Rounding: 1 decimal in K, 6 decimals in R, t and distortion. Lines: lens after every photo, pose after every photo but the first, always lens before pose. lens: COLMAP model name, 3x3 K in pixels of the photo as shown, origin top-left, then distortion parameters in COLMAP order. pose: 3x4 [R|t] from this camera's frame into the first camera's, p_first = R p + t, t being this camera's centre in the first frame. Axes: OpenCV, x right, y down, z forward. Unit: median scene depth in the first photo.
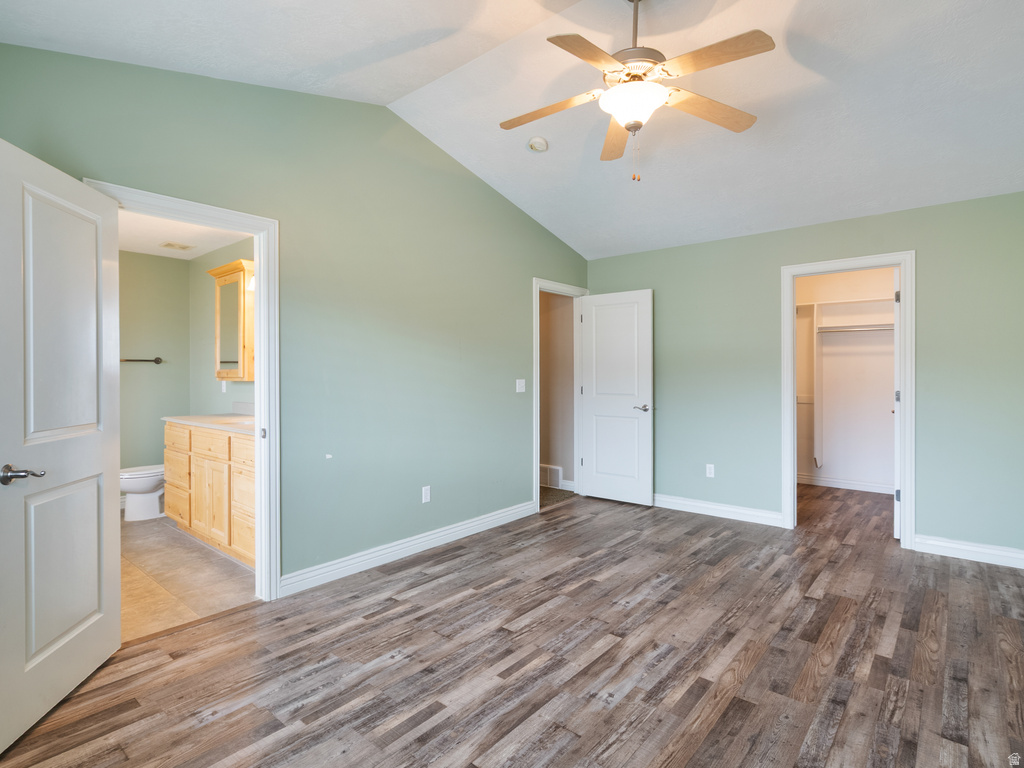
lens RADIAL K [[525.4, 0, 516.0], [0, 525.4, 379.5], [0, 0, 1]] dist [-0.009192, 0.006282]
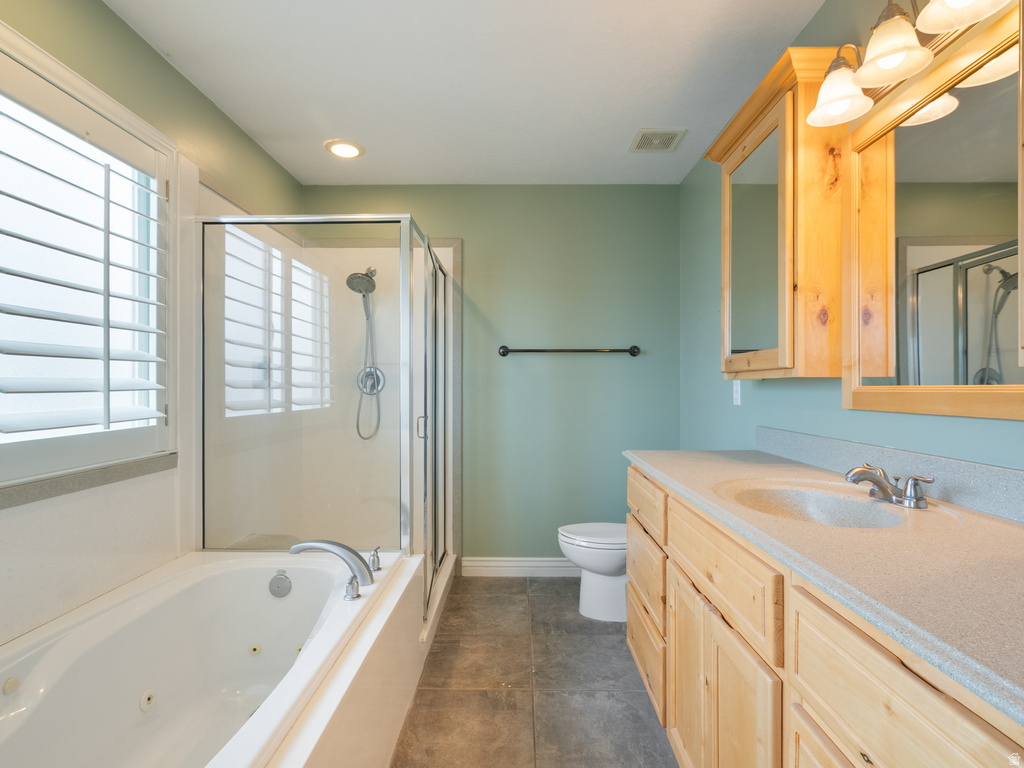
lens RADIAL K [[525.4, 0, 513.9], [0, 525.4, 384.5], [0, 0, 1]] dist [-0.009192, 0.006282]
pose [[0.632383, -0.000806, -0.774655, -0.599367], [-0.009606, 0.999914, -0.008882, 0.023290], [0.774596, 0.013058, 0.632321, 1.024010]]
